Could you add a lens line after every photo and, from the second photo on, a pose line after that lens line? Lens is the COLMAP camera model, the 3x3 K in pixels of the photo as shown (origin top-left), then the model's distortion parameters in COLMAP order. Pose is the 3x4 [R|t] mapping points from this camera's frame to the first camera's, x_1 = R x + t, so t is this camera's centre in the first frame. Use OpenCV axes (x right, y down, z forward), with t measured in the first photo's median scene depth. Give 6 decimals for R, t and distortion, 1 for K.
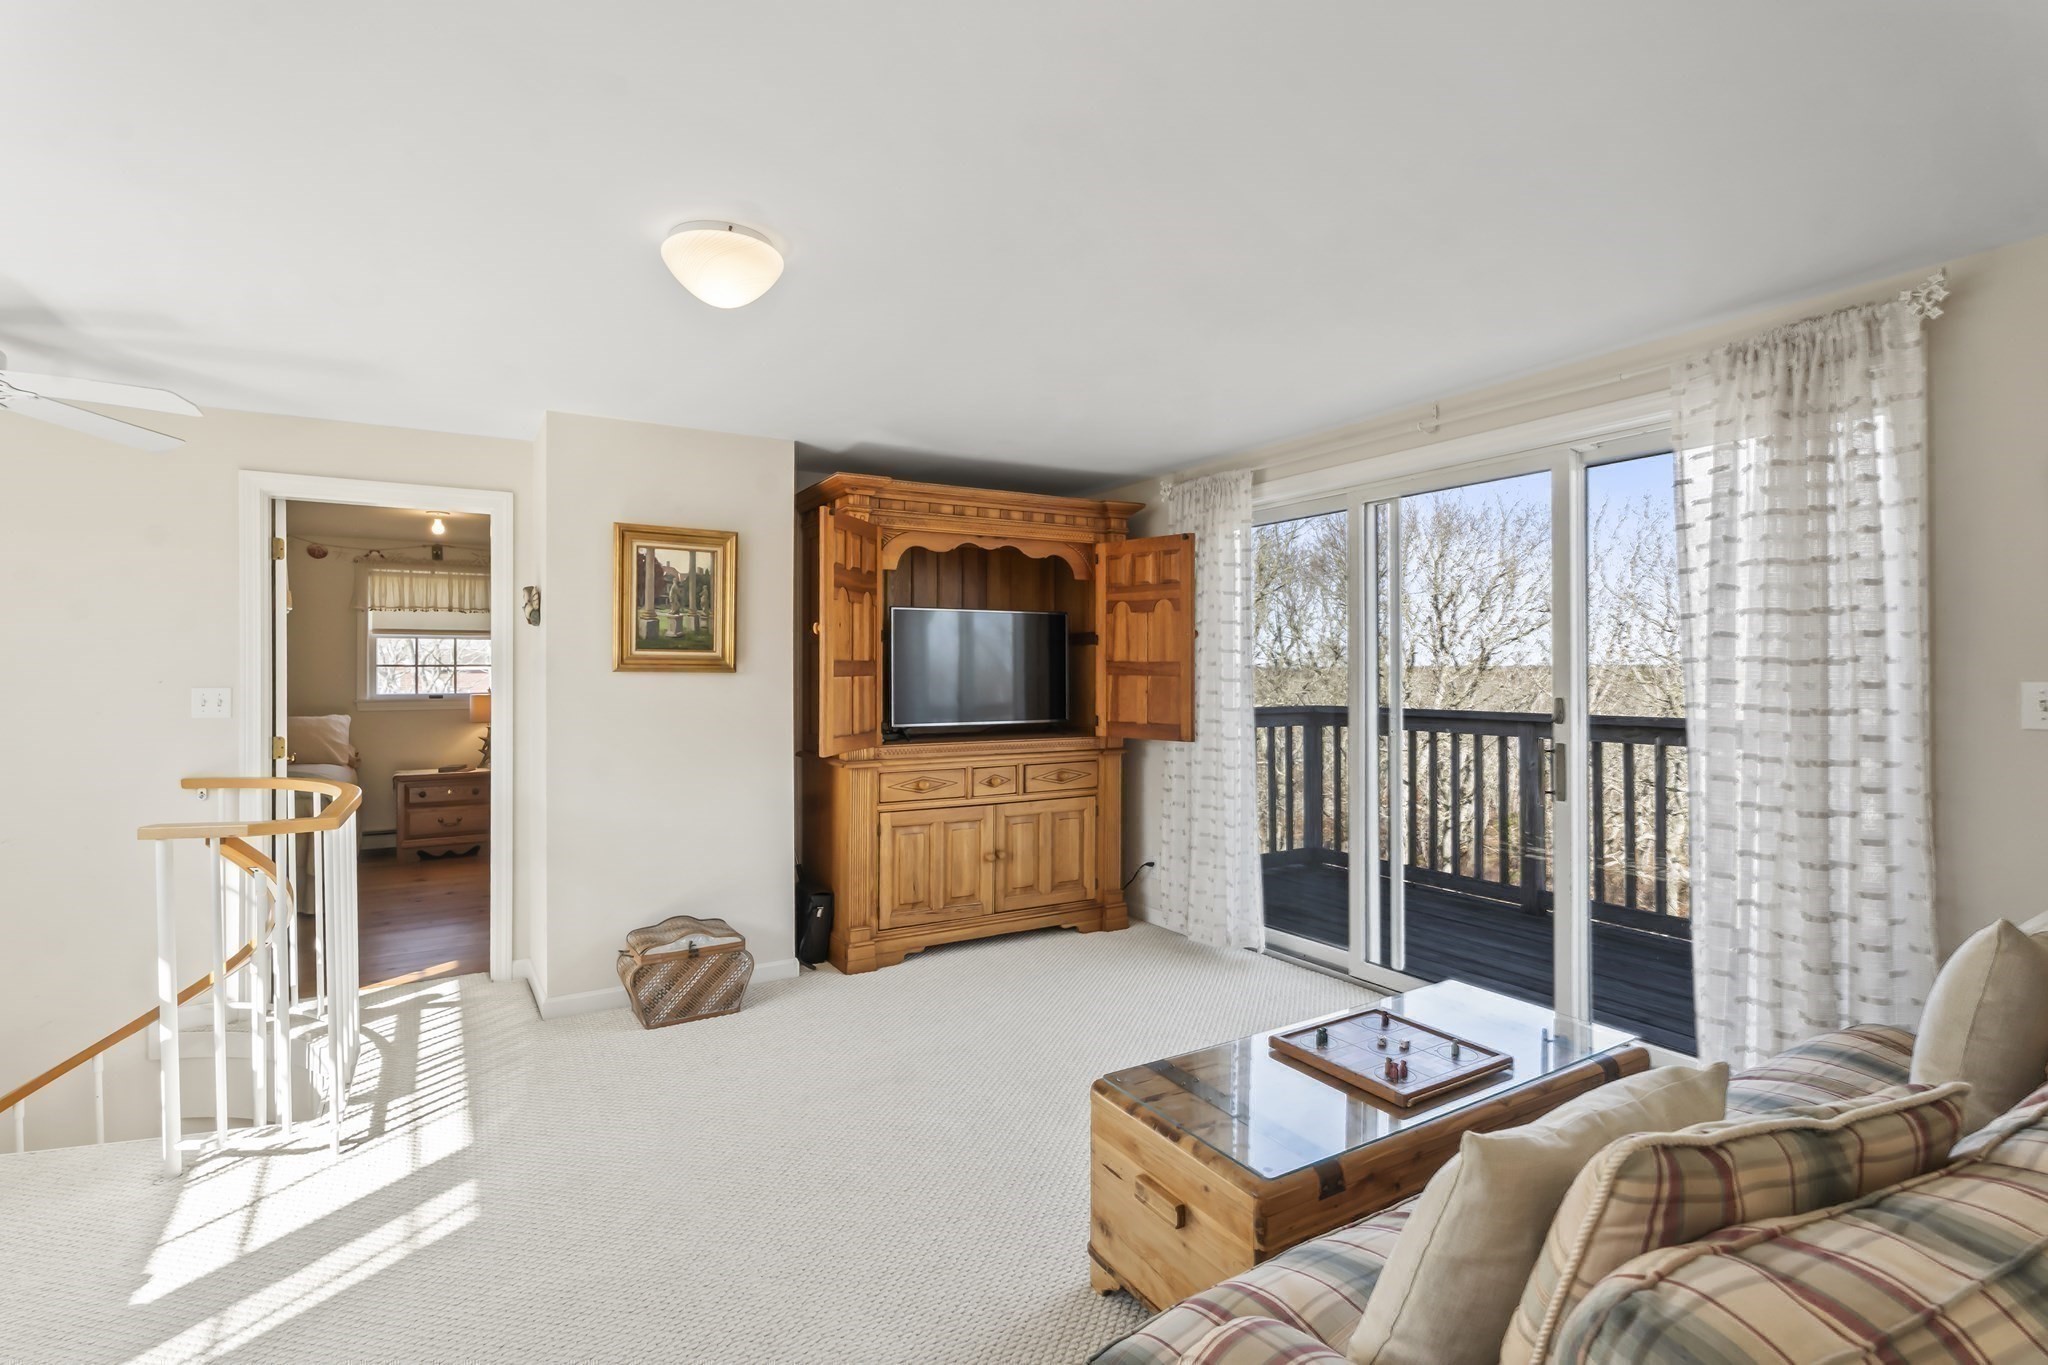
lens RADIAL K [[960.9, 0, 1024.0], [0, 960.9, 682.5], [0, 0, 1]] dist [-0.001488, -0.000101]
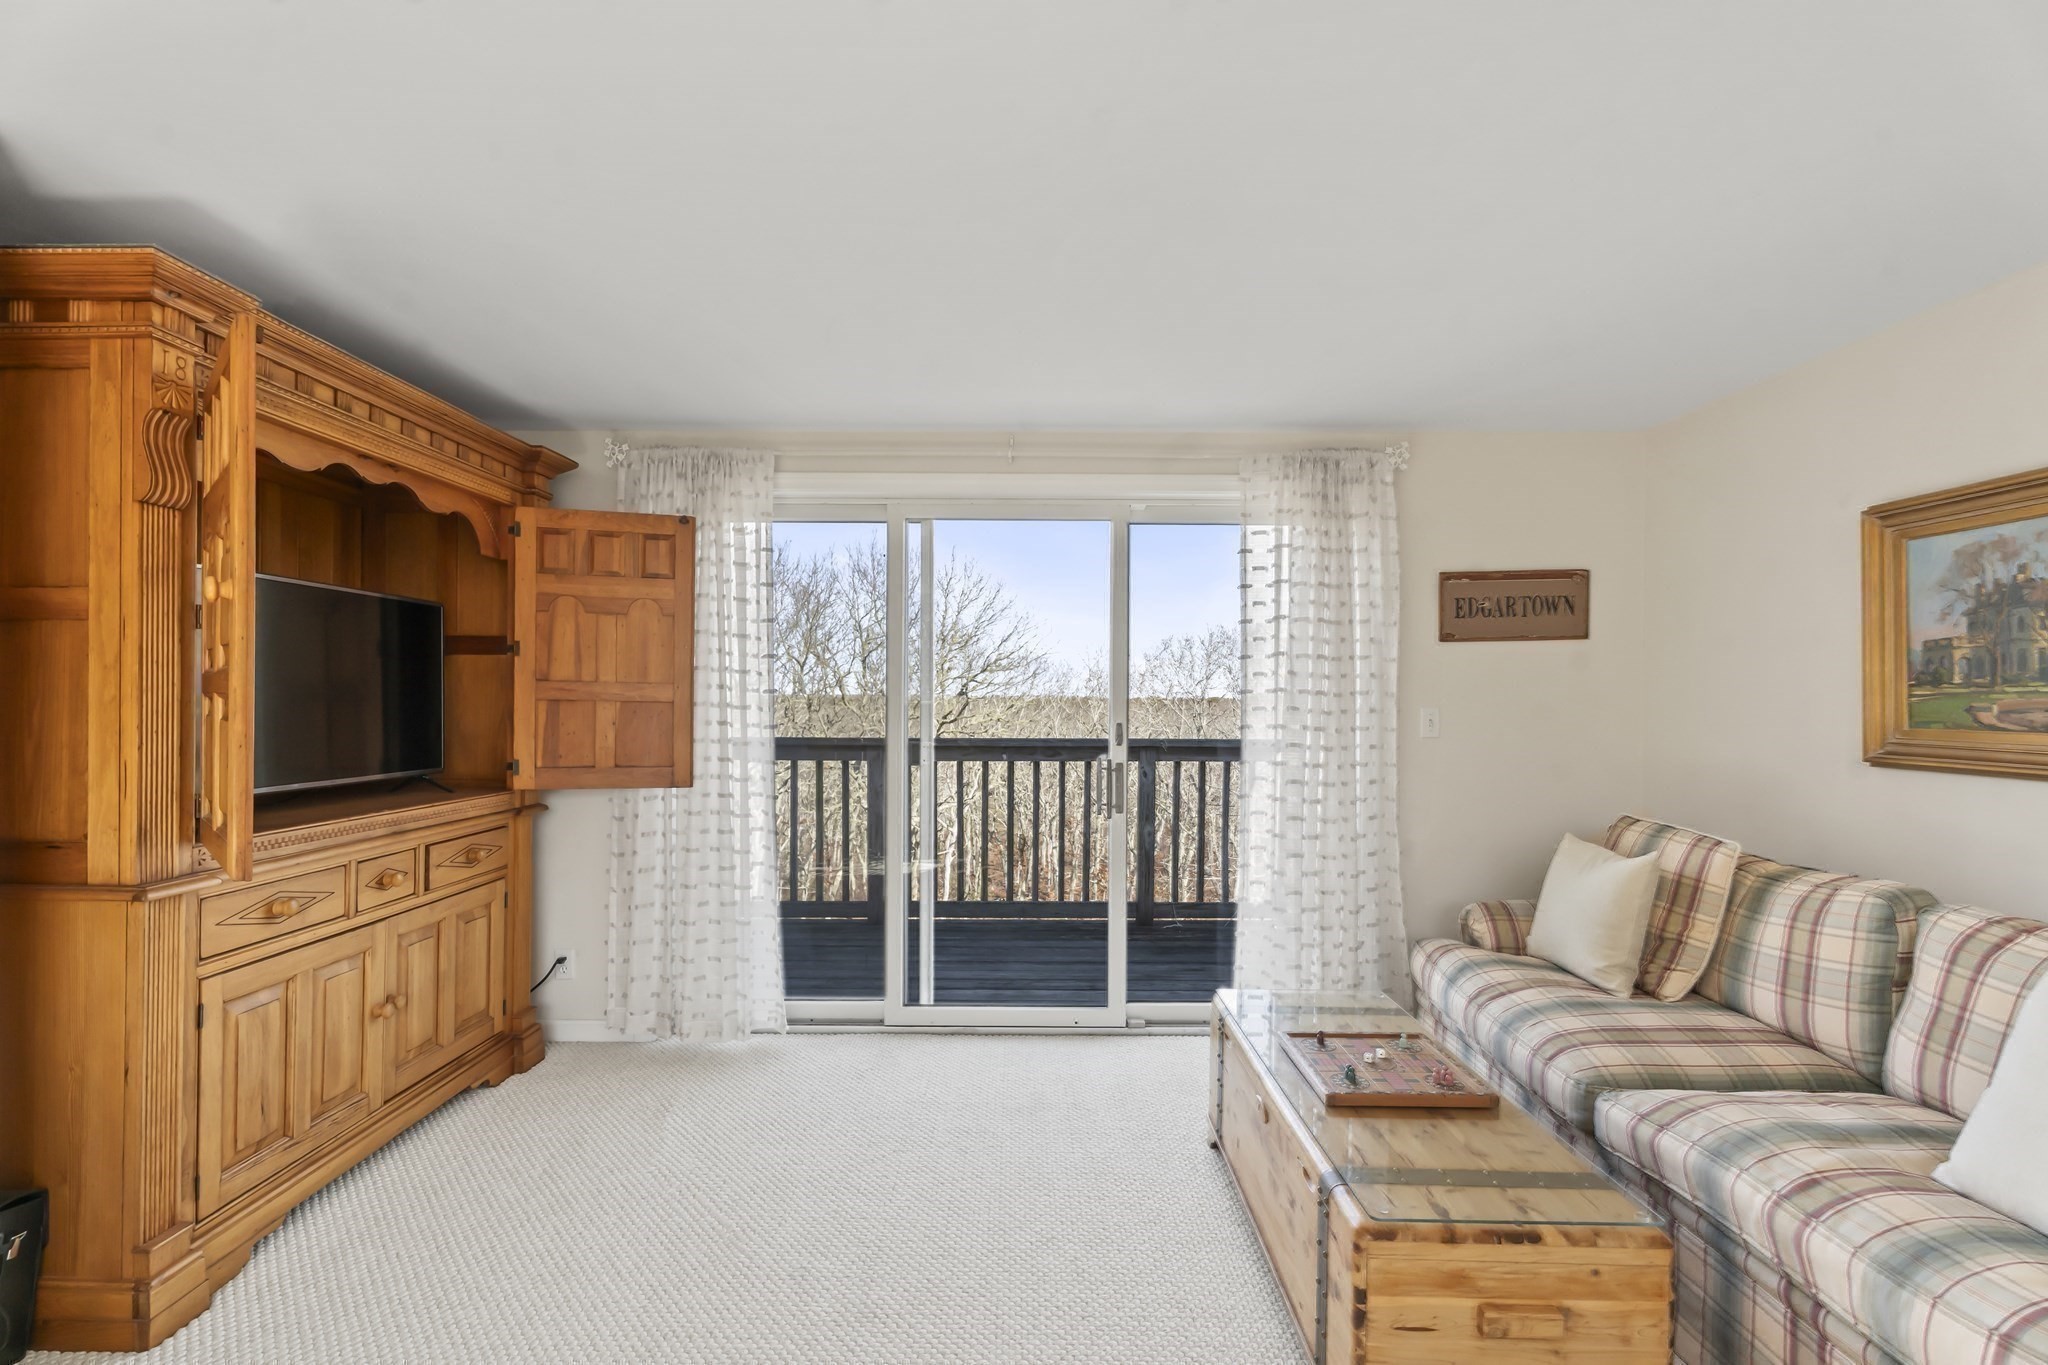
lens RADIAL K [[921.7, 0, 1021.4], [0, 921.7, 717.7], [0, 0, 1]] dist [0.001488, 0.000268]
pose [[0.527322, -0.008377, 0.849624, -0.318037], [0.001686, 0.999960, 0.008812, -0.000651], [-0.849664, -0.003214, 0.527315, 0.389280]]
